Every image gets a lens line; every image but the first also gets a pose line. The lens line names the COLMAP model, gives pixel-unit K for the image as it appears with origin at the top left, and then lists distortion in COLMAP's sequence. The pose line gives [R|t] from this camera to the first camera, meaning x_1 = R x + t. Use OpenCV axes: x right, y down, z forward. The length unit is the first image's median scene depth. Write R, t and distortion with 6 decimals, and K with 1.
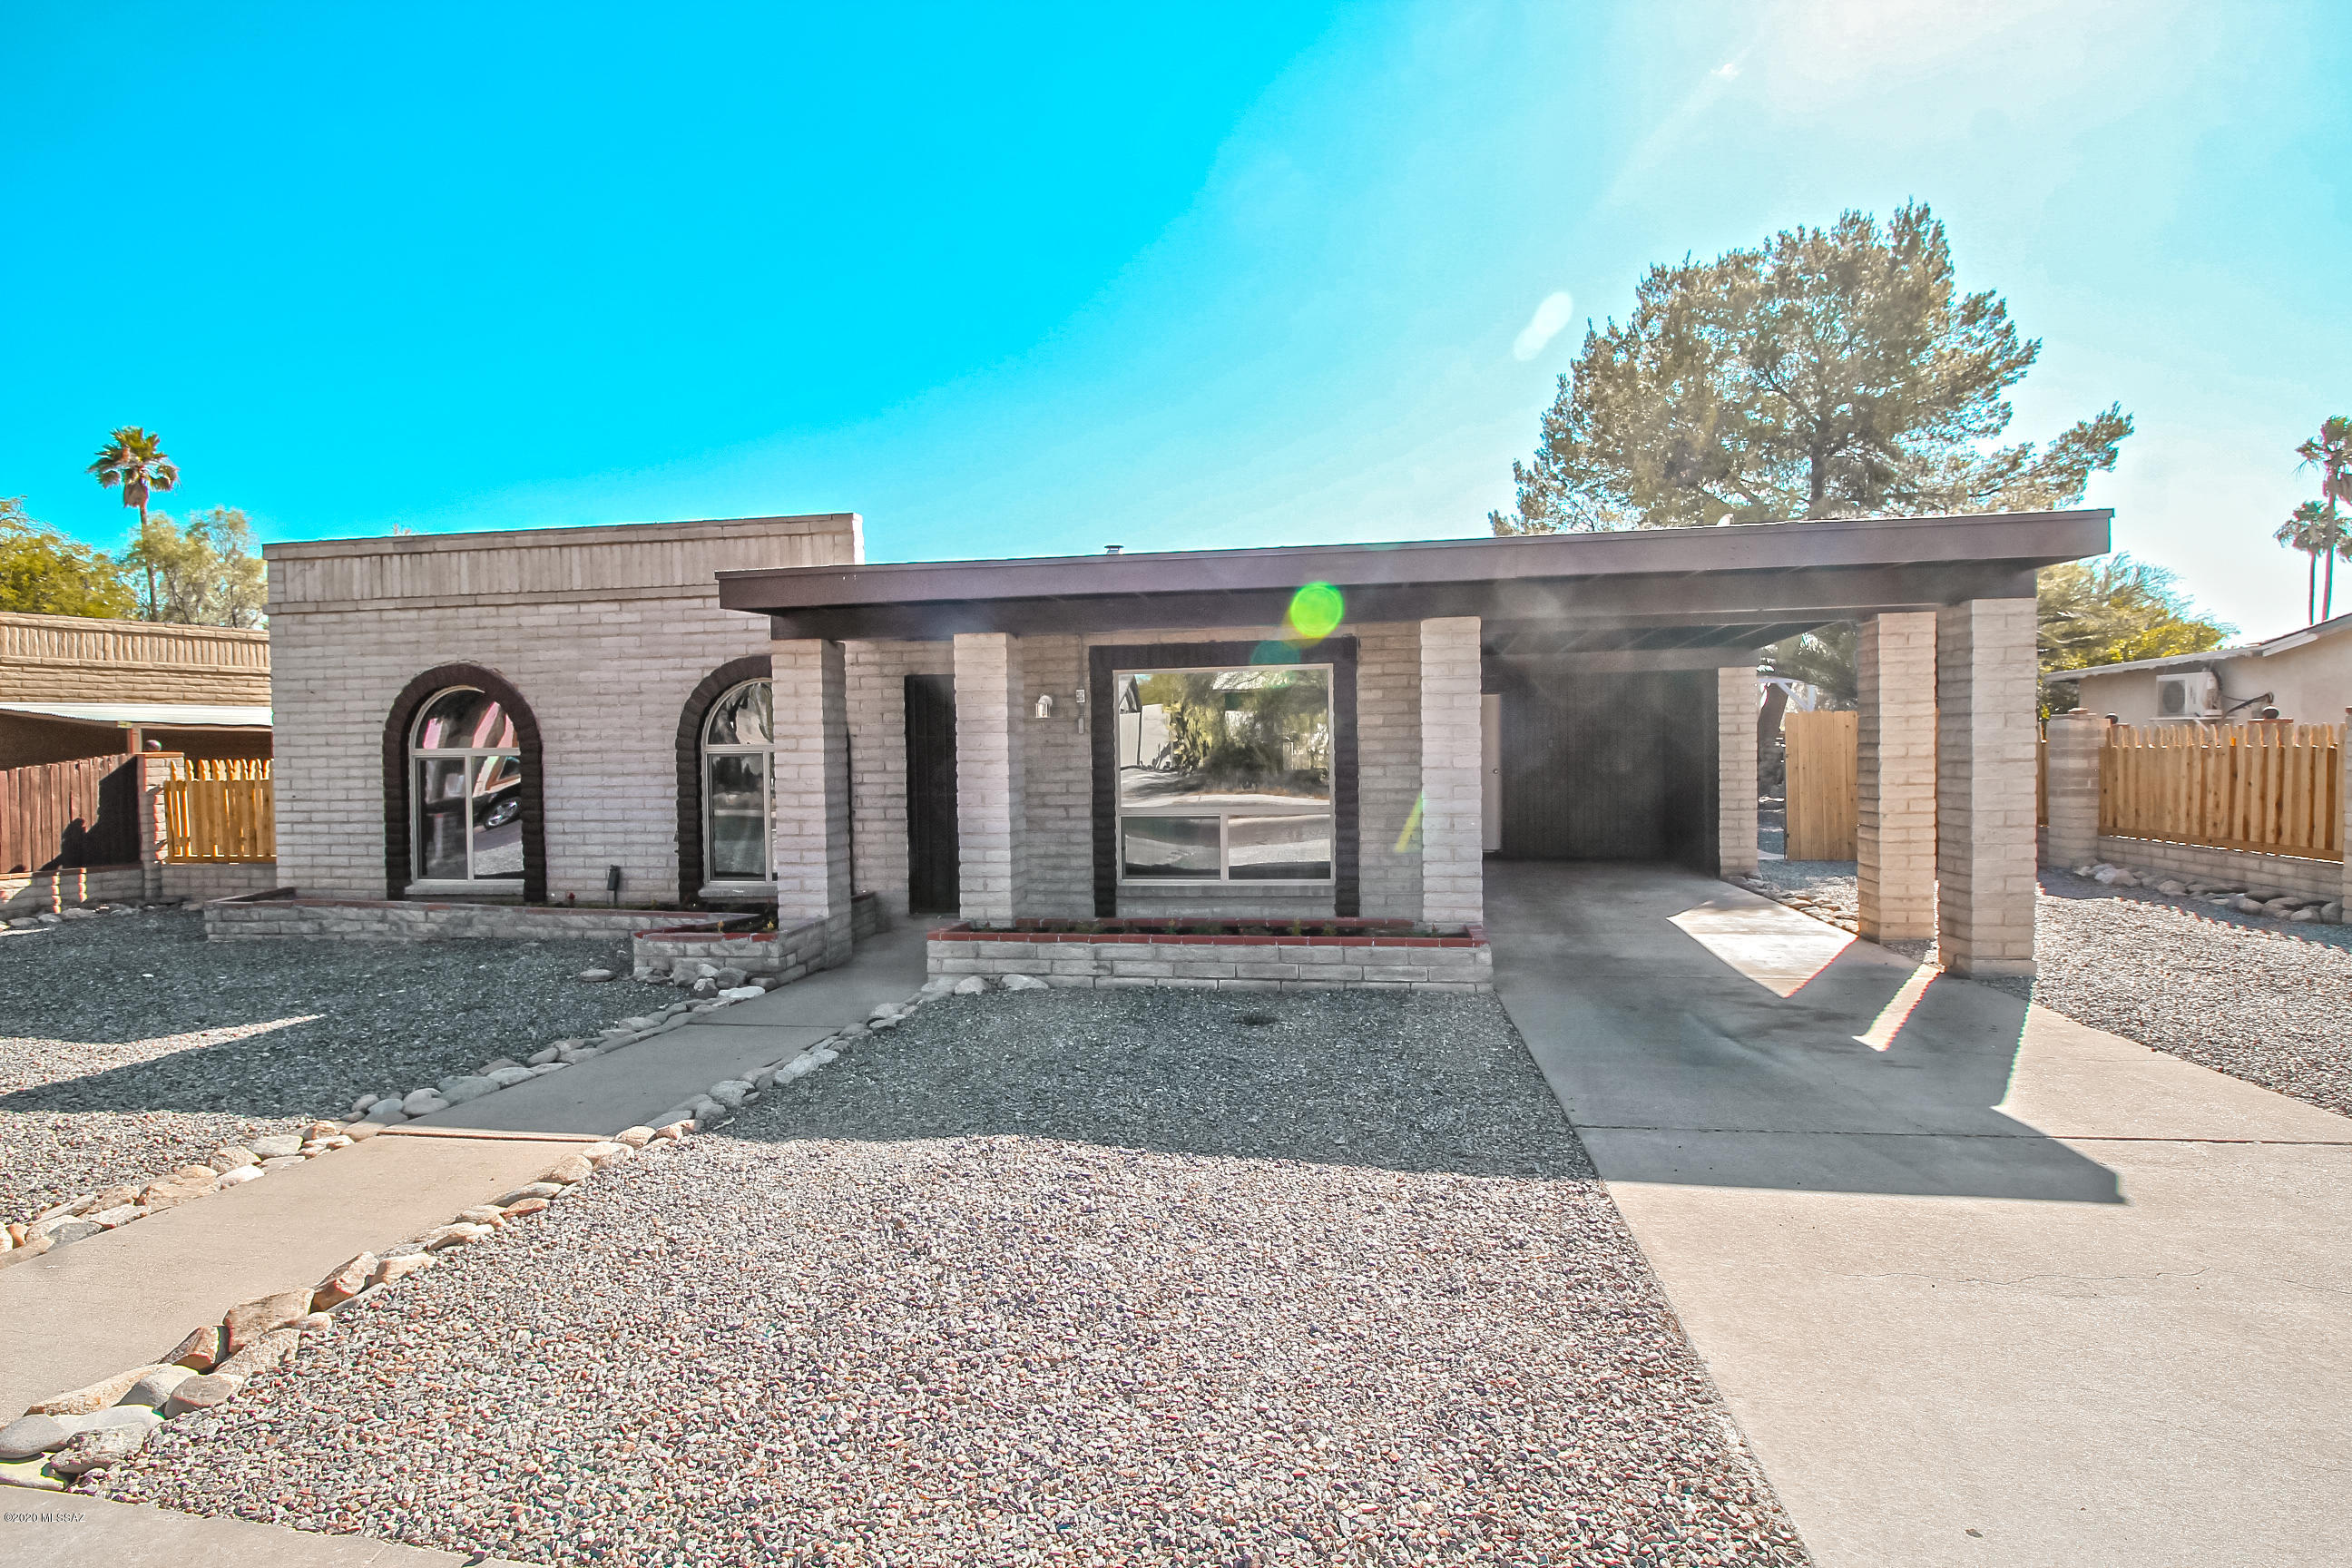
lens RADIAL K [[1174.5, 0, 1193.0], [0, 1174.5, 772.5], [0, 0, 1]] dist [-0.005583, -0.009576]
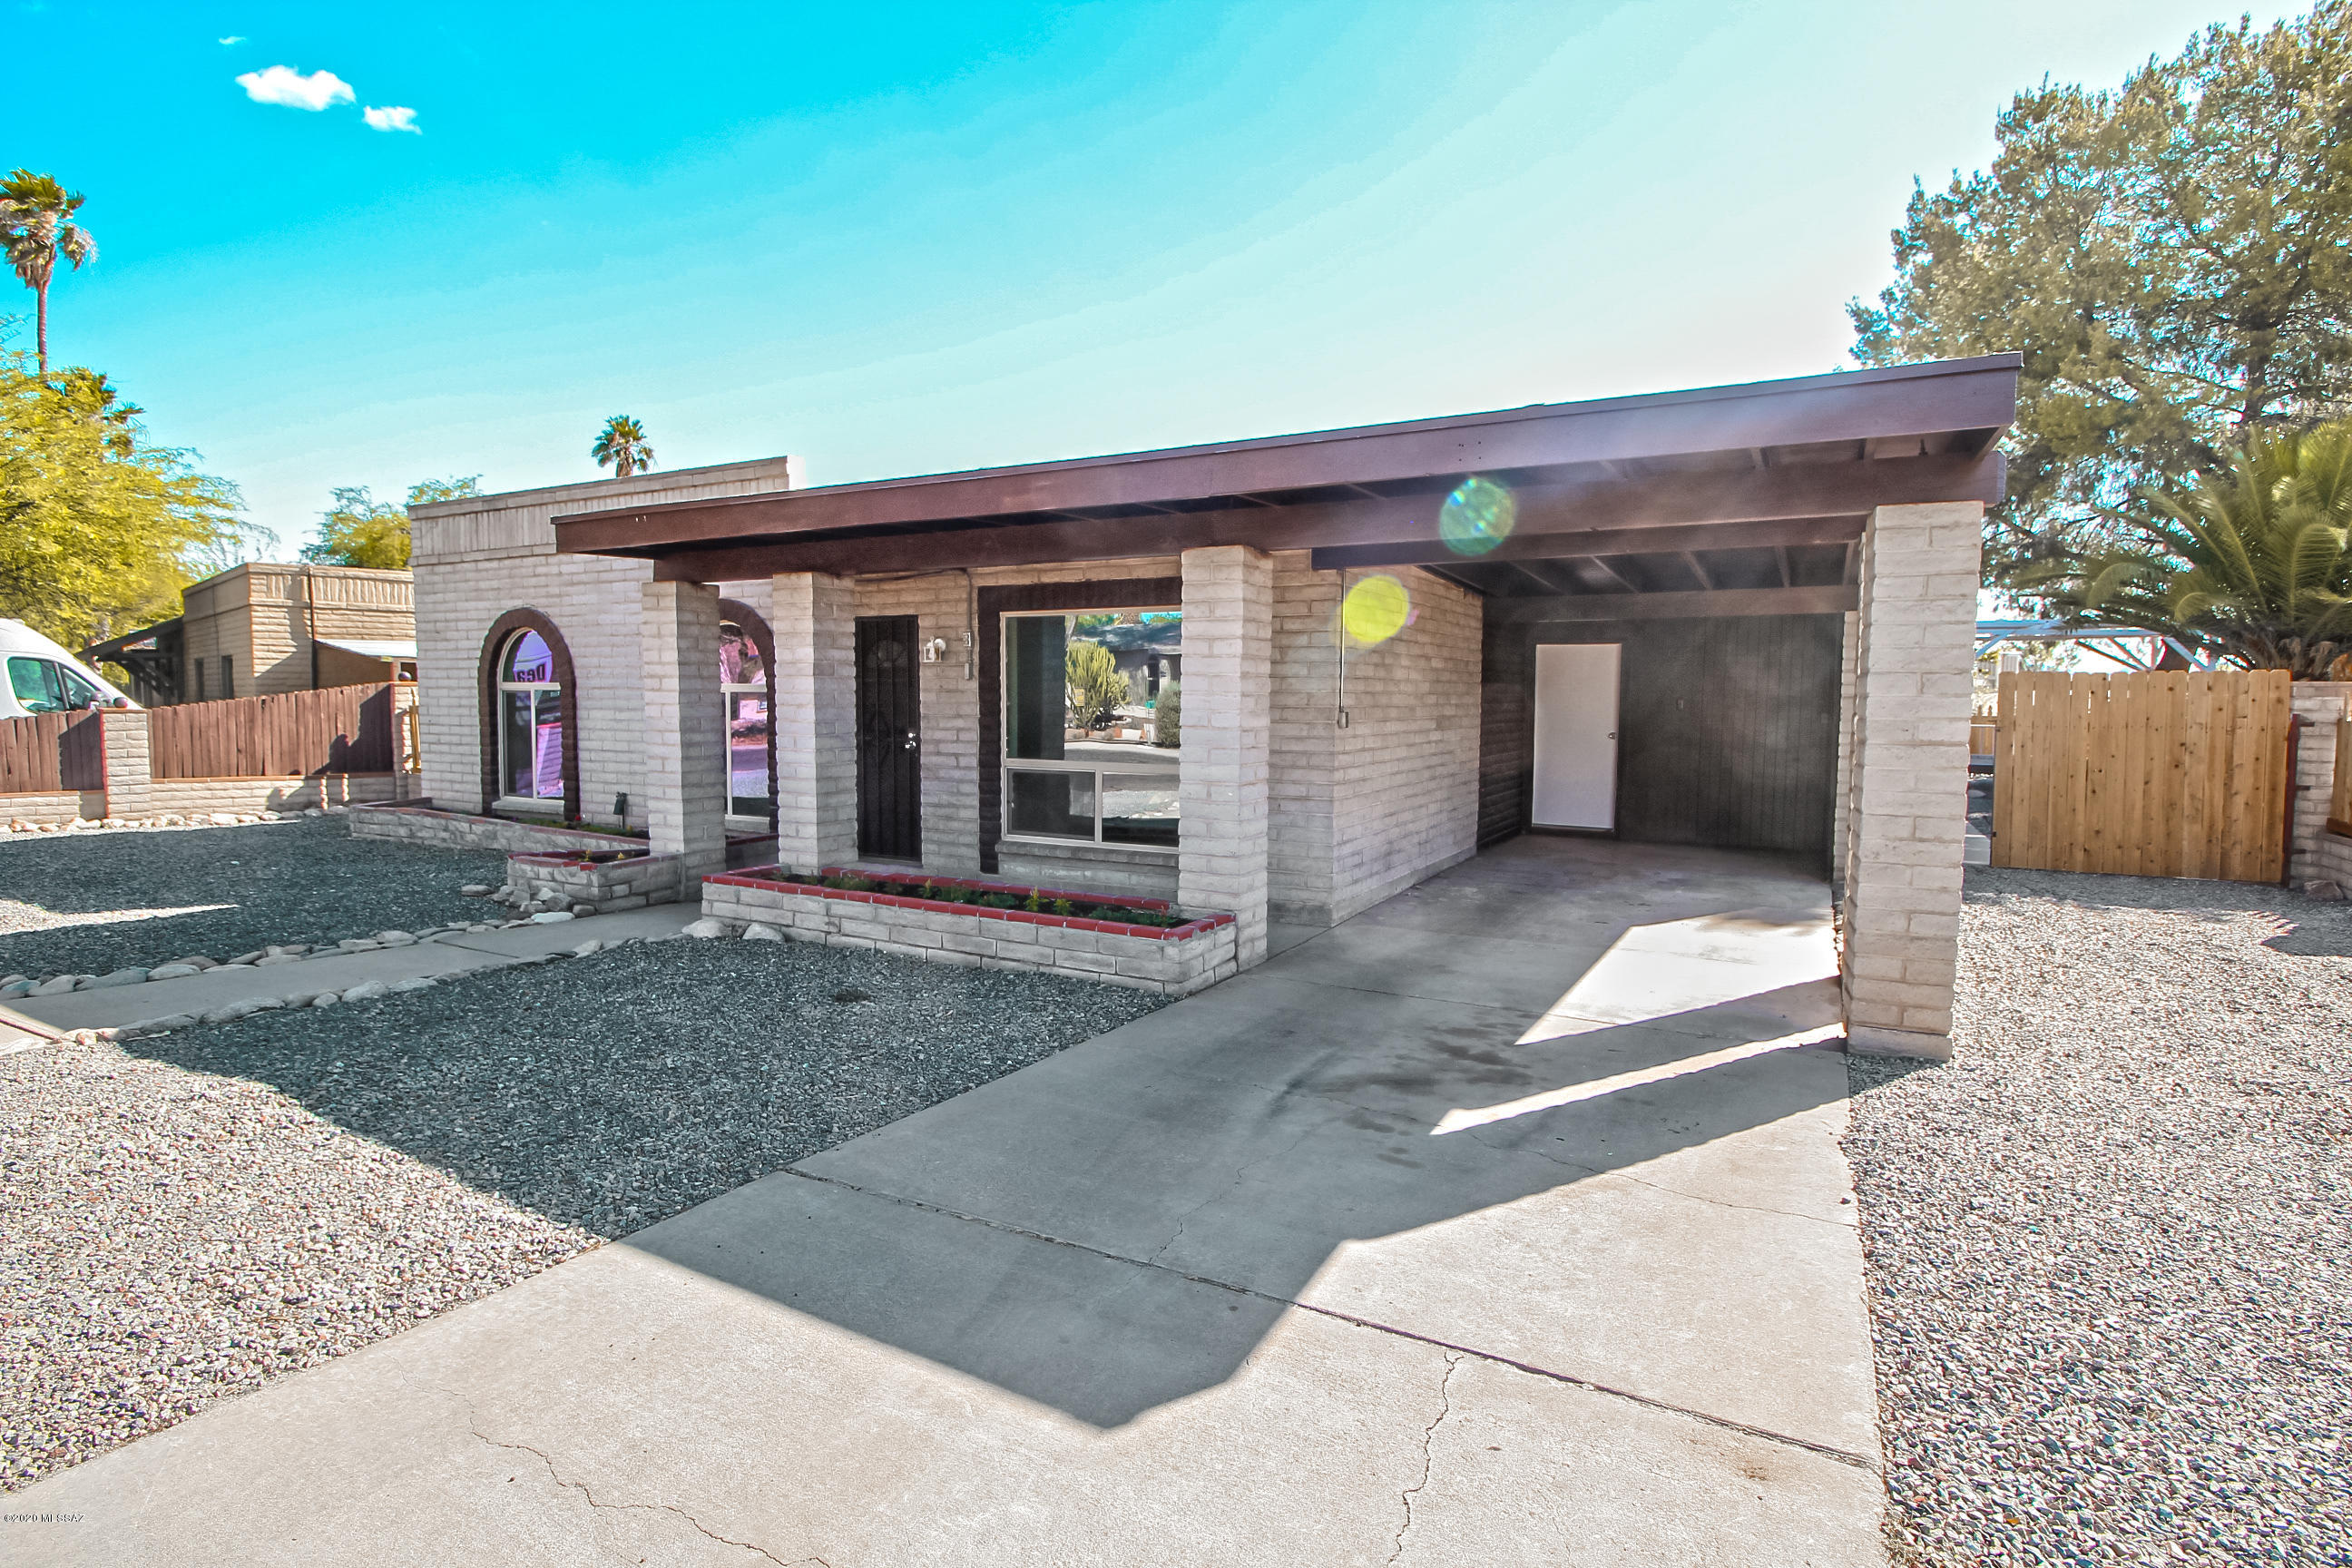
lens RADIAL K [[1174.5, 0, 1184.1], [0, 1174.5, 784.6], [0, 0, 1]] dist [-0.005583, -0.009576]
pose [[0.939822, 0.049307, -0.338089, 0.369978], [-0.031257, 0.997790, 0.058629, -0.008863], [0.340233, -0.044533, 0.939286, 0.149807]]
